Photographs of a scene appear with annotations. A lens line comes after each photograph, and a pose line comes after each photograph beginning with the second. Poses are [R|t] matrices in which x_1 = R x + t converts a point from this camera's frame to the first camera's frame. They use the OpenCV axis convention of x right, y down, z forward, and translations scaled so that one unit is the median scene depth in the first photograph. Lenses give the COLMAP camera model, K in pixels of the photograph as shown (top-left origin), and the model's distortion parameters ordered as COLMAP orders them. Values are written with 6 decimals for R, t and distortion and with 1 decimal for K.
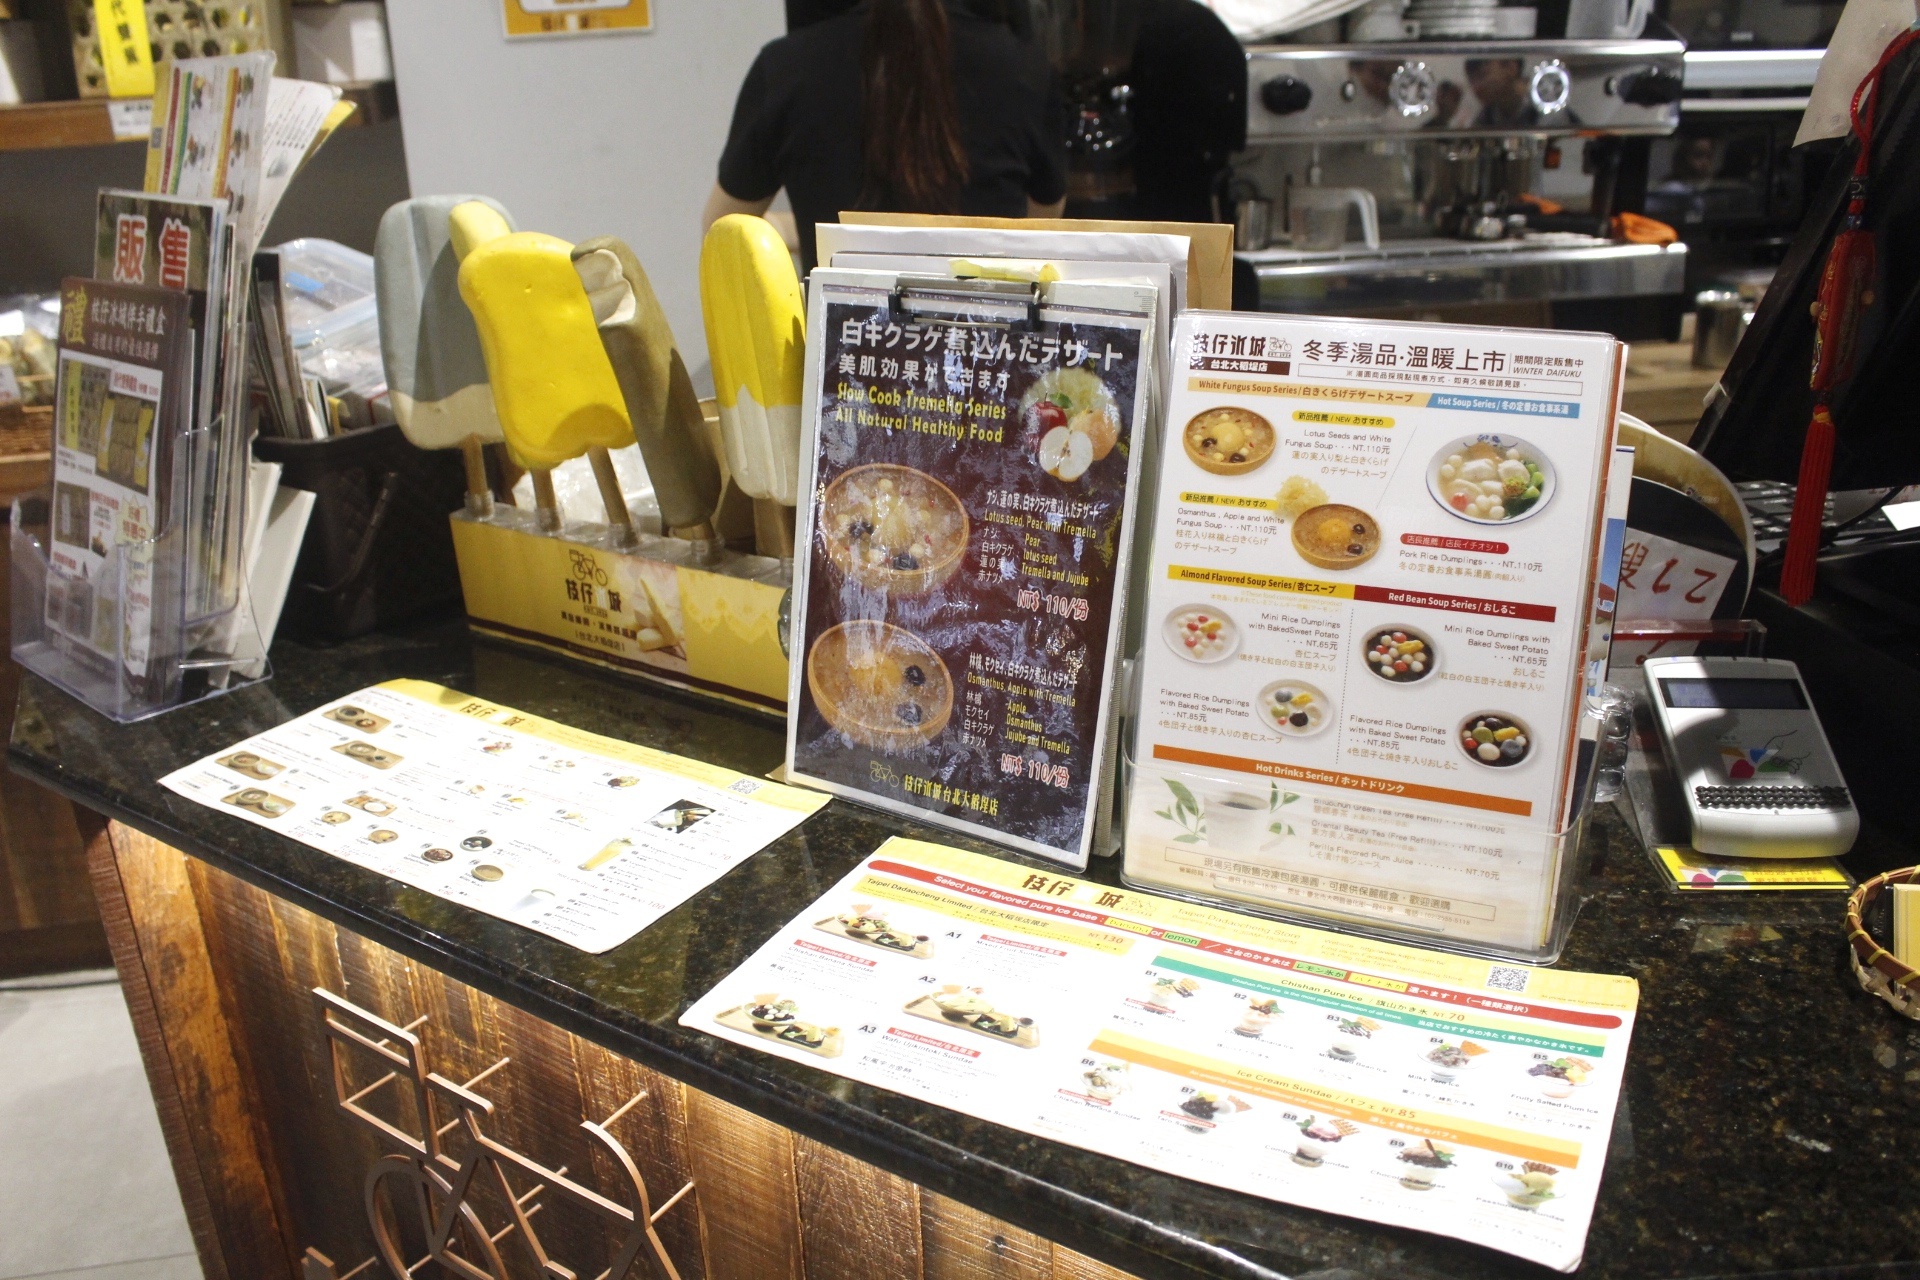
lens RADIAL K [[1597.1, 0, 960.0], [0, 1597.1, 640.0], [0, 0, 1]] dist [-0.165979, 0.135762]
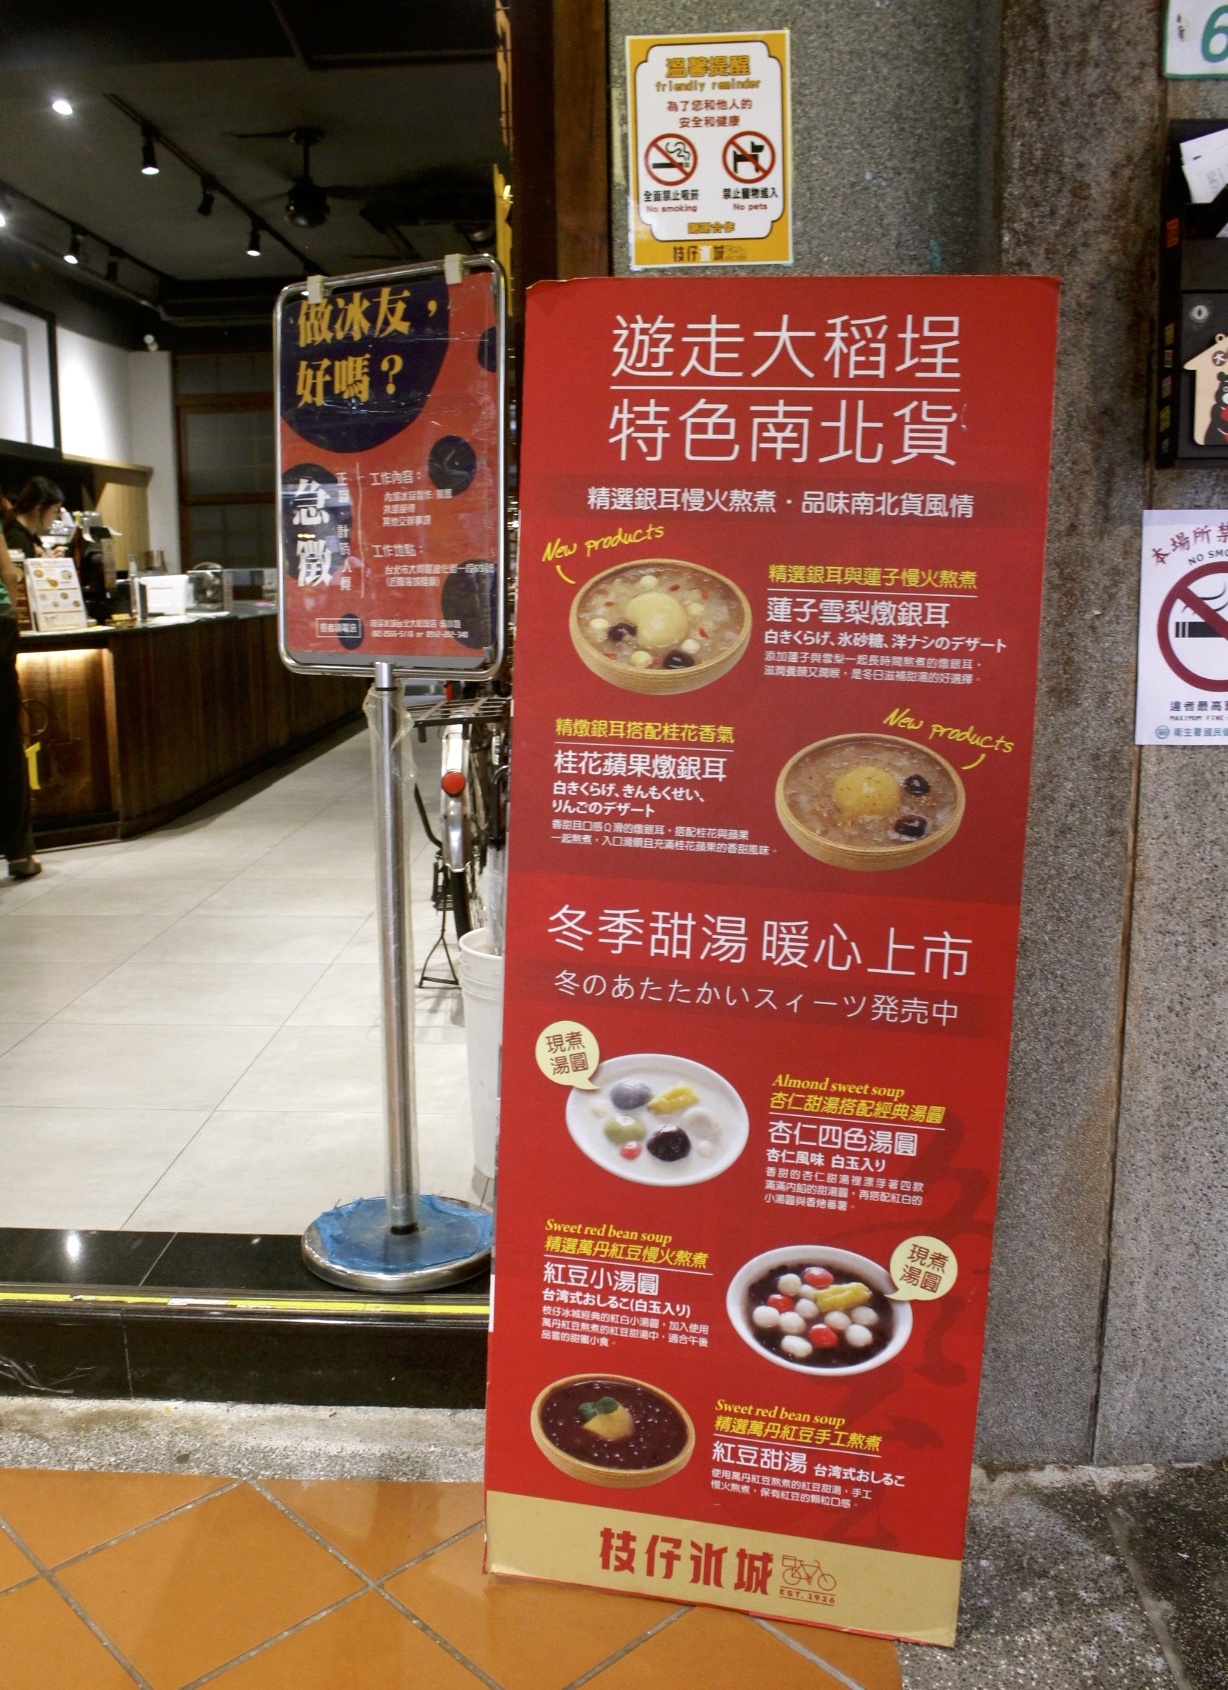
lens RADIAL K [[1589.2, 0, 581.6], [0, 1589.2, 873.1], [0, 0, 1]] dist [-0.160816, 0.136984]
pose [[0.235728, -0.158523, 0.958803, -4.875312], [0.349671, 0.934364, 0.068514, 1.198760], [-0.906732, 0.319115, 0.275686, -2.220101]]
